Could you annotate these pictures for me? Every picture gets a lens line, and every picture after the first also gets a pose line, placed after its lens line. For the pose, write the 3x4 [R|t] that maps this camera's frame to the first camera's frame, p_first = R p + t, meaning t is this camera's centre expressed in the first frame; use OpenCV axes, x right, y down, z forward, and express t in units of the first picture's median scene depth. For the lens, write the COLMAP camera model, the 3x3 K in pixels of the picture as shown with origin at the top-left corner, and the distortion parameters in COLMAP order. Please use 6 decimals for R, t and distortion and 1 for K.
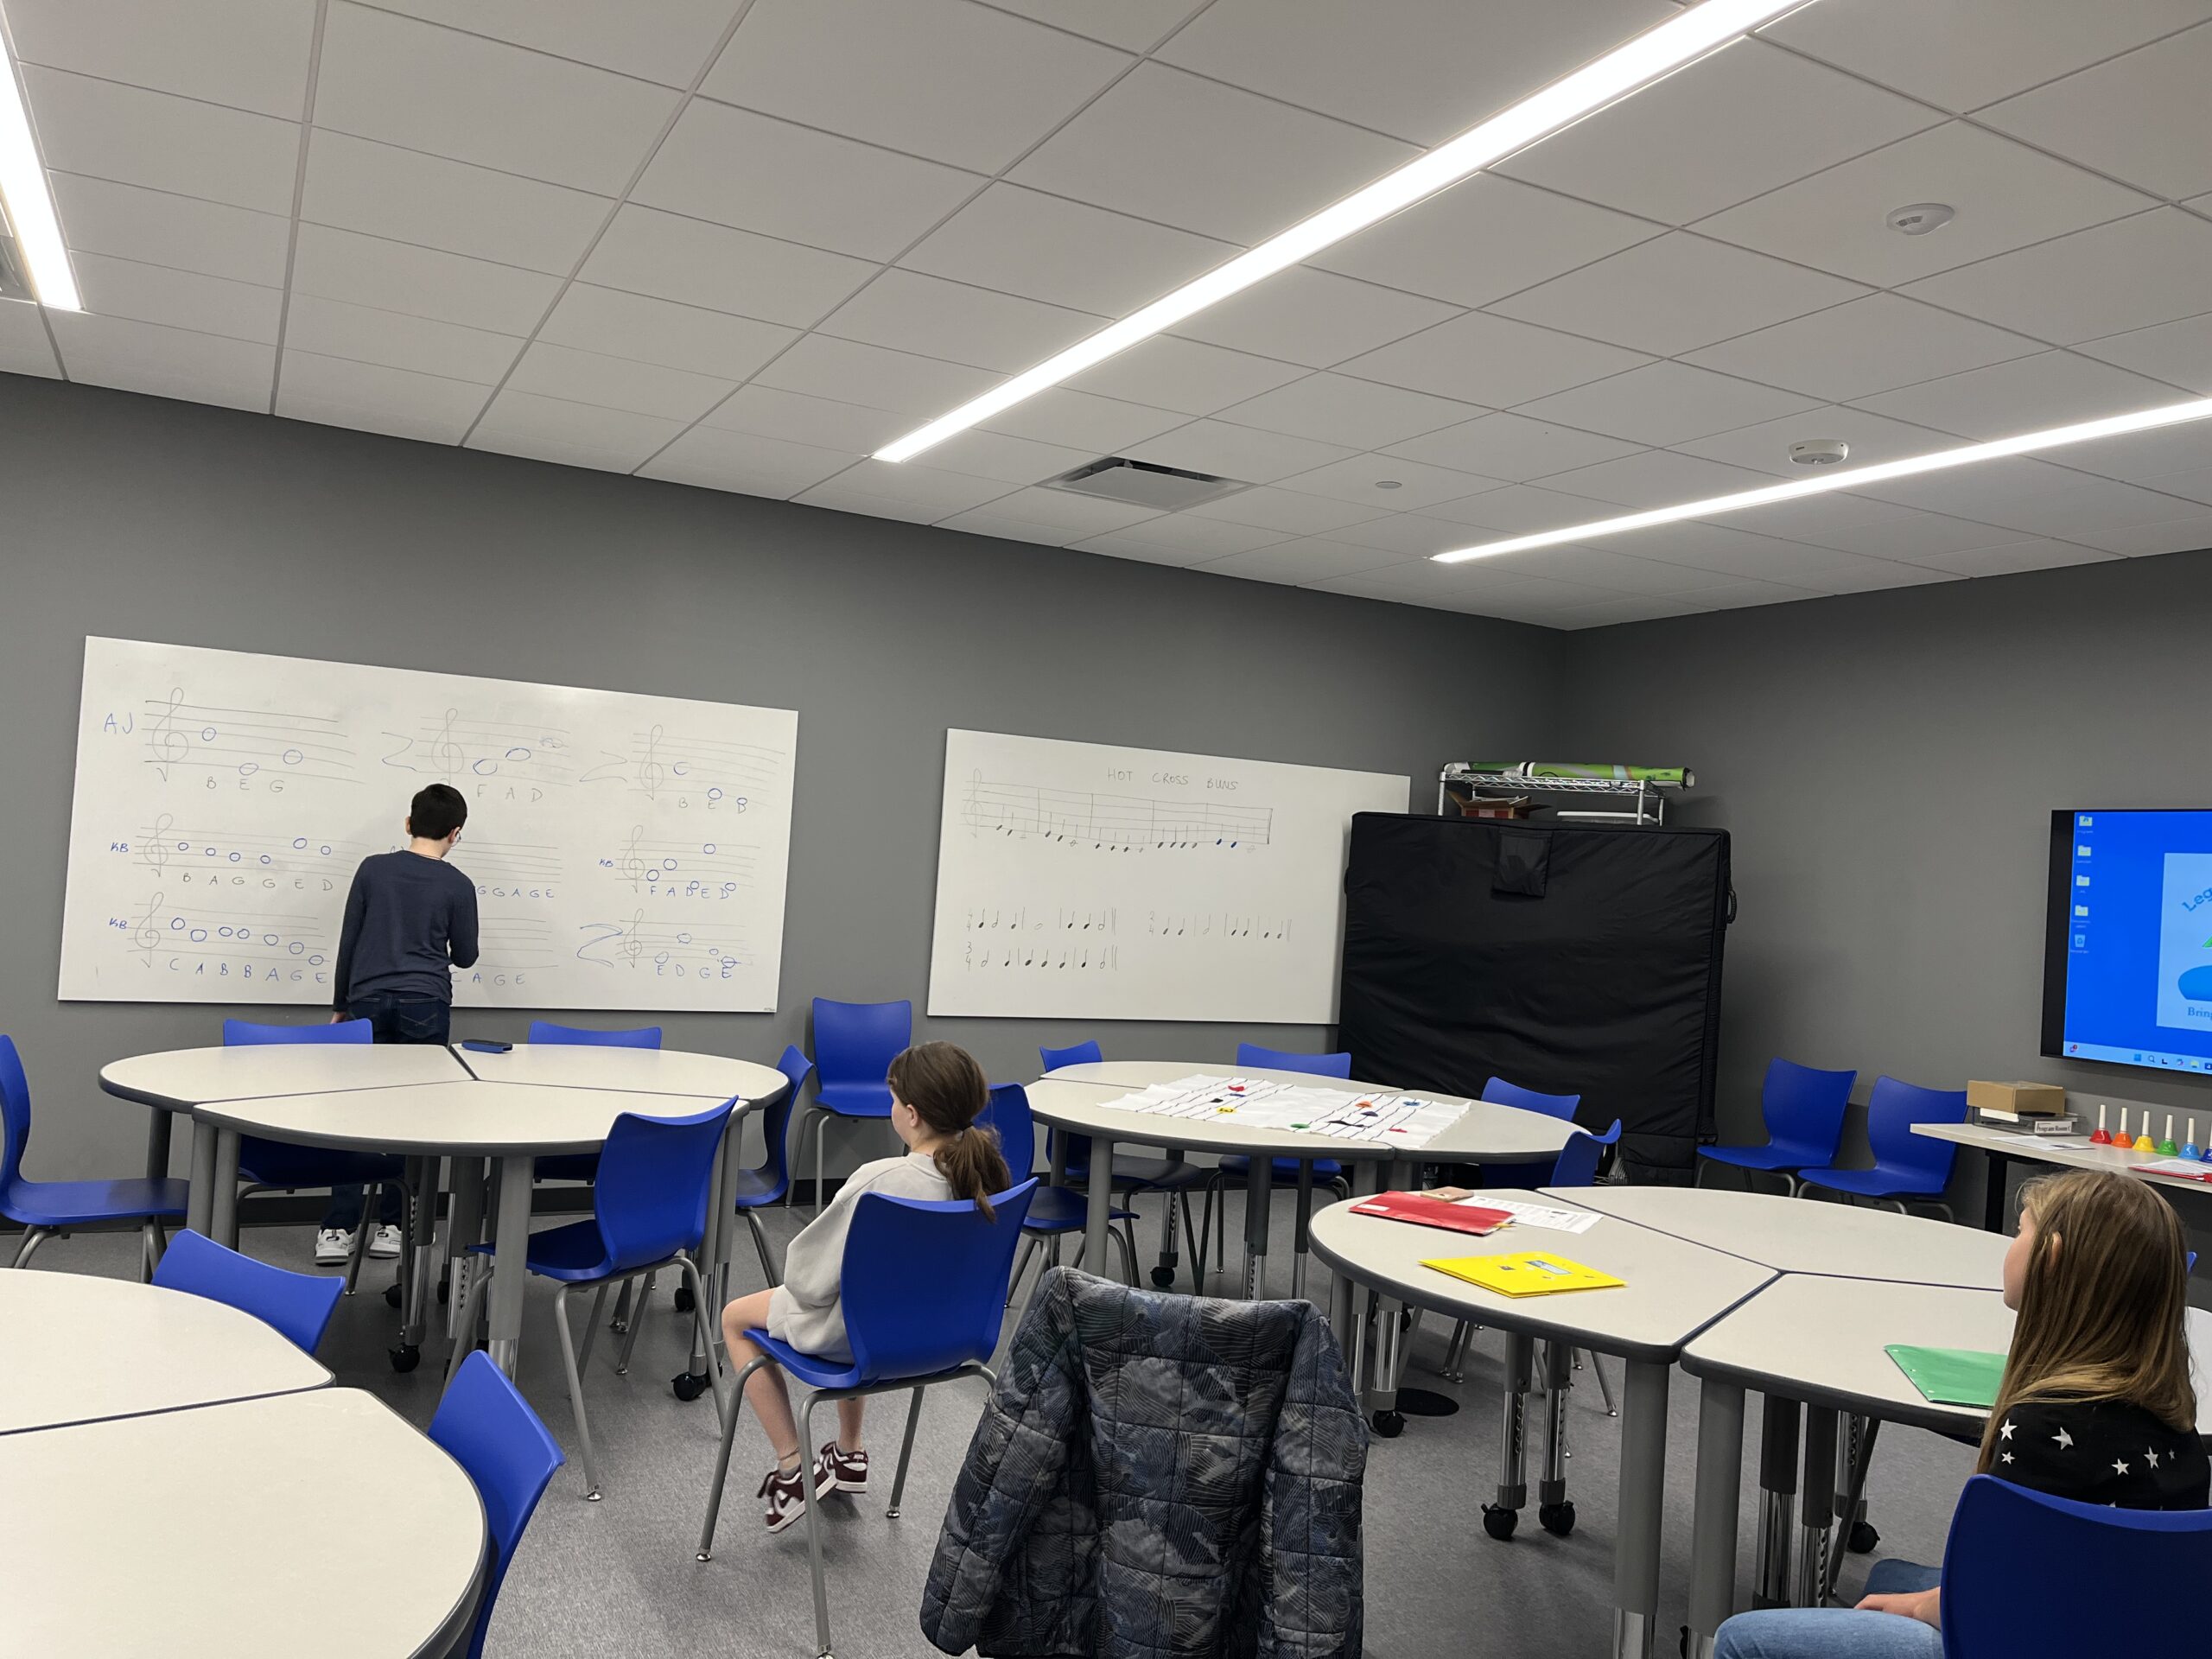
lens RADIAL K [[1669.0, 0, 1040.5], [0, 1669.0, 822.3], [0, 0, 1]] dist [0.009154, -0.006669]
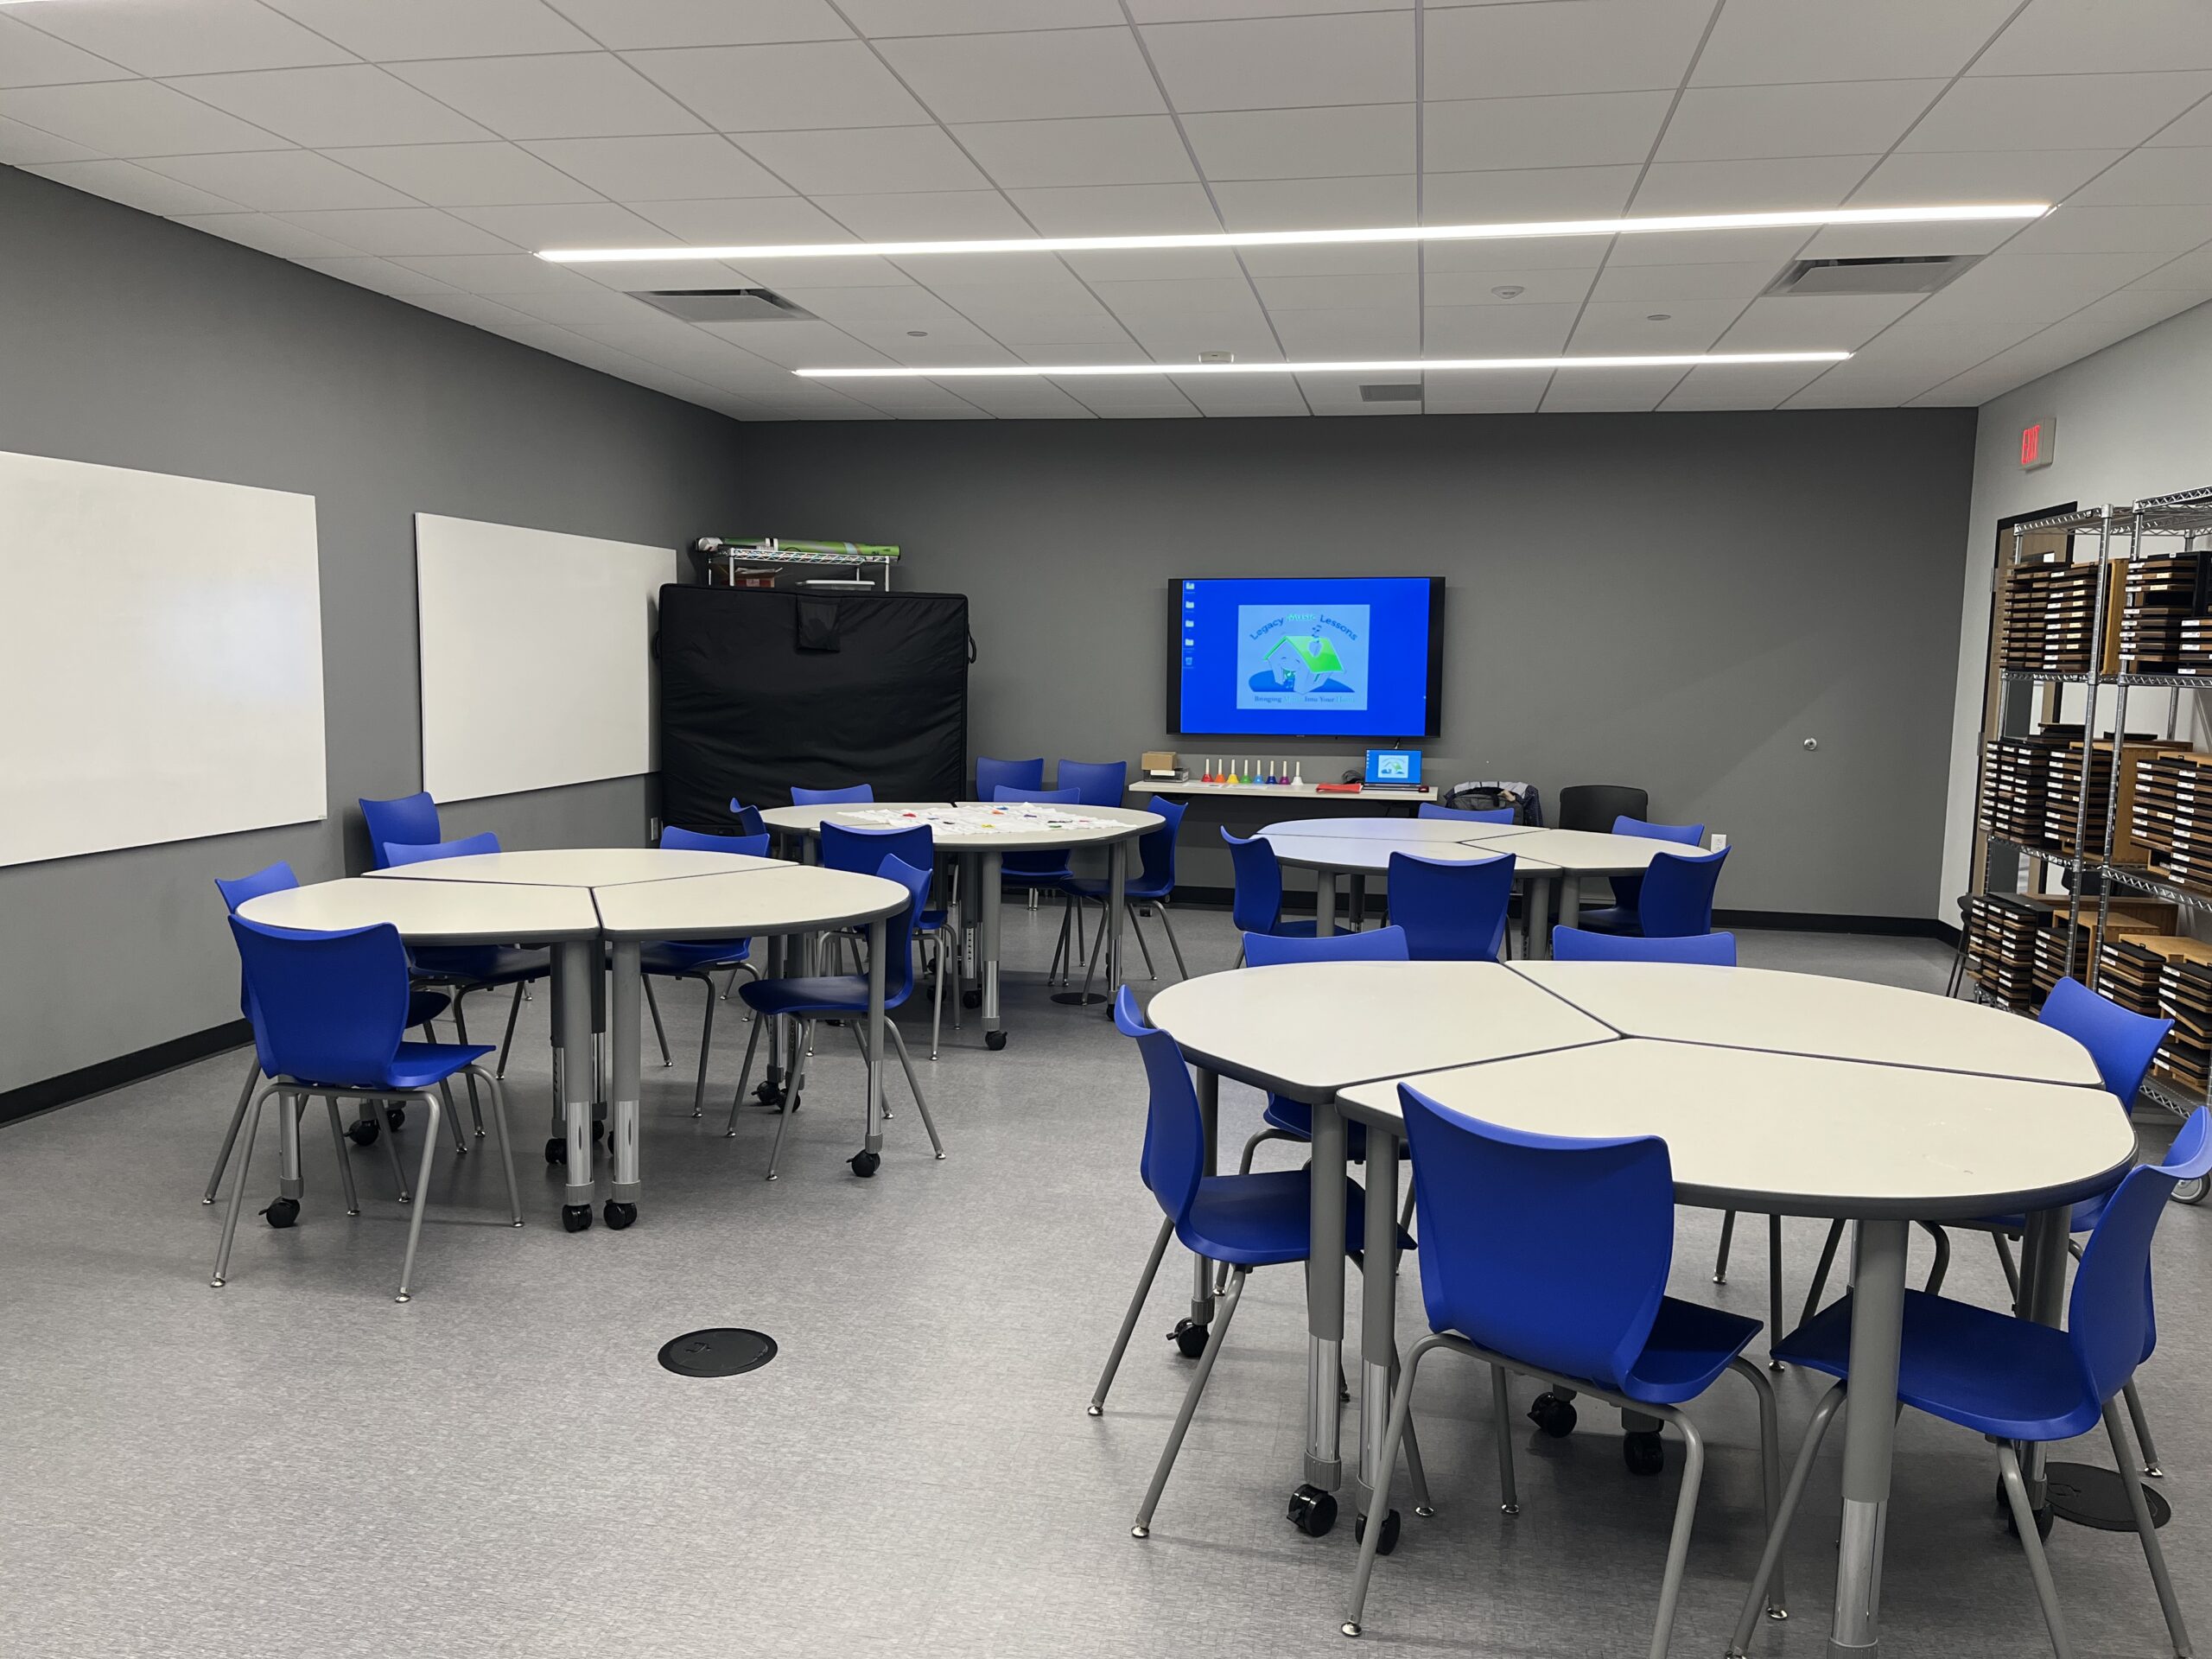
lens RADIAL K [[1680.3, 0, 1106.0], [0, 1680.3, 829.5], [0, 0, 1]] dist [0.068649, -0.101890]
pose [[0.591361, -0.142781, 0.793666, -0.640578], [0.006911, 0.985062, 0.172064, -0.042363], [-0.806378, -0.096267, 0.583513, 0.084622]]
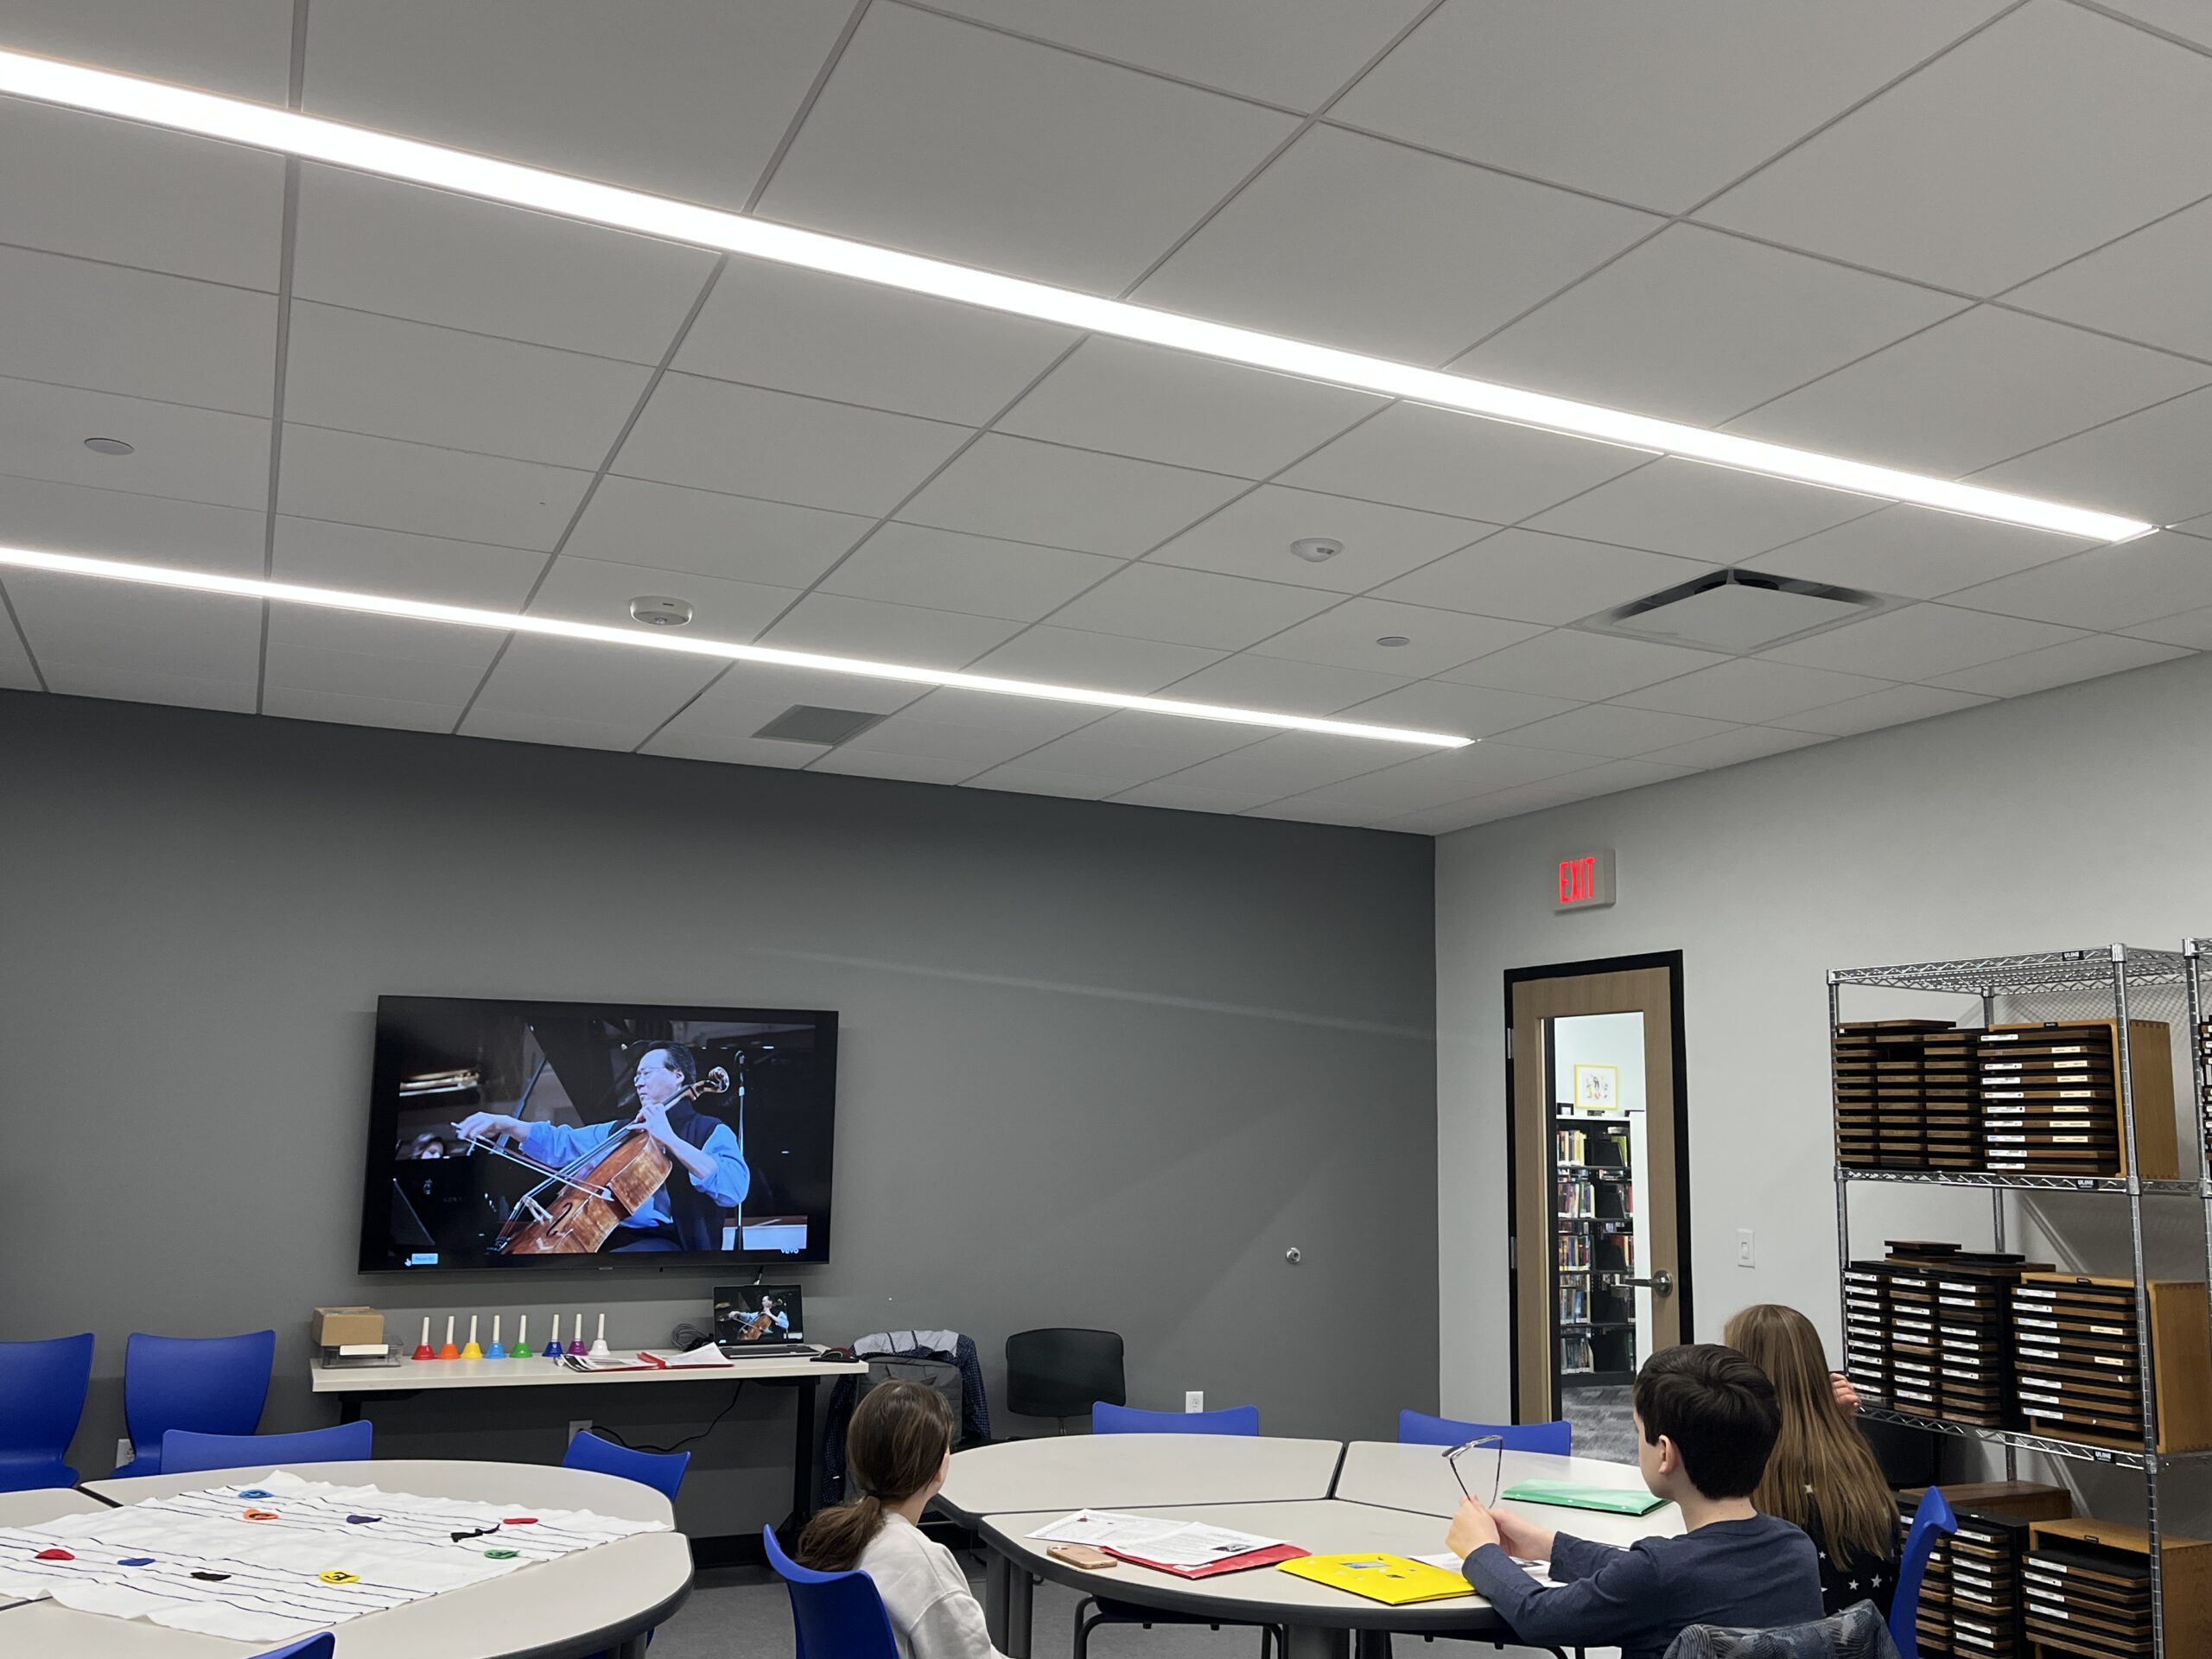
lens RADIAL K [[1888.4, 0, 1106.0], [0, 1888.4, 829.5], [0, 0, 1]] dist [0.081013, -0.097692]
pose [[0.019949, 0.093124, 0.995455, -0.373387], [-0.041753, 0.994862, -0.092231, -0.016057], [-0.998929, -0.039723, 0.023734, 0.516553]]
